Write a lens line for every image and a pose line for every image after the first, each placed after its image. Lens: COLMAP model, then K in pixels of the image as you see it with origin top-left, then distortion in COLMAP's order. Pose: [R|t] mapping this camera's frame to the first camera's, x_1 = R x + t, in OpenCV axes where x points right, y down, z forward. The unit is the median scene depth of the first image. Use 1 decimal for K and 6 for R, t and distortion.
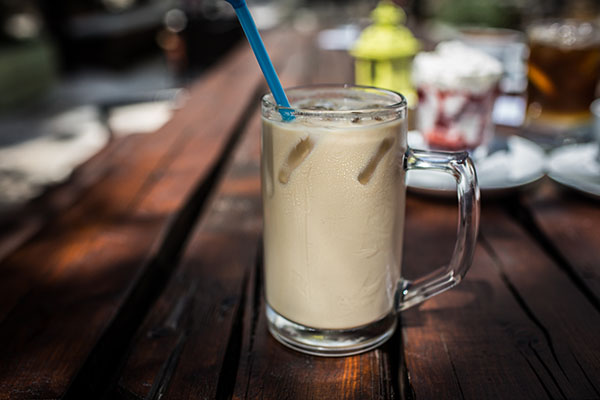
lens RADIAL K [[616.5, 0, 300.0], [0, 616.5, 200.0], [0, 0, 1]] dist [-0.013277, -0.001982]
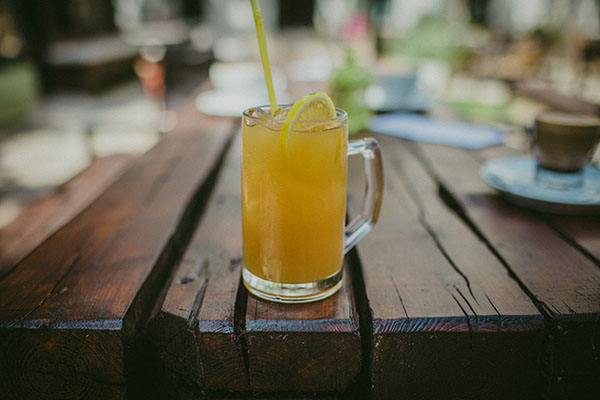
lens RADIAL K [[616.5, 0, 300.0], [0, 616.5, 200.0], [0, 0, 1]] dist [-0.013277, -0.001982]
pose [[0.997879, 0.011210, 0.064129, -0.072473], [-0.007909, 0.998642, -0.051503, 0.114733], [-0.064620, 0.050886, 0.996612, -0.396444]]
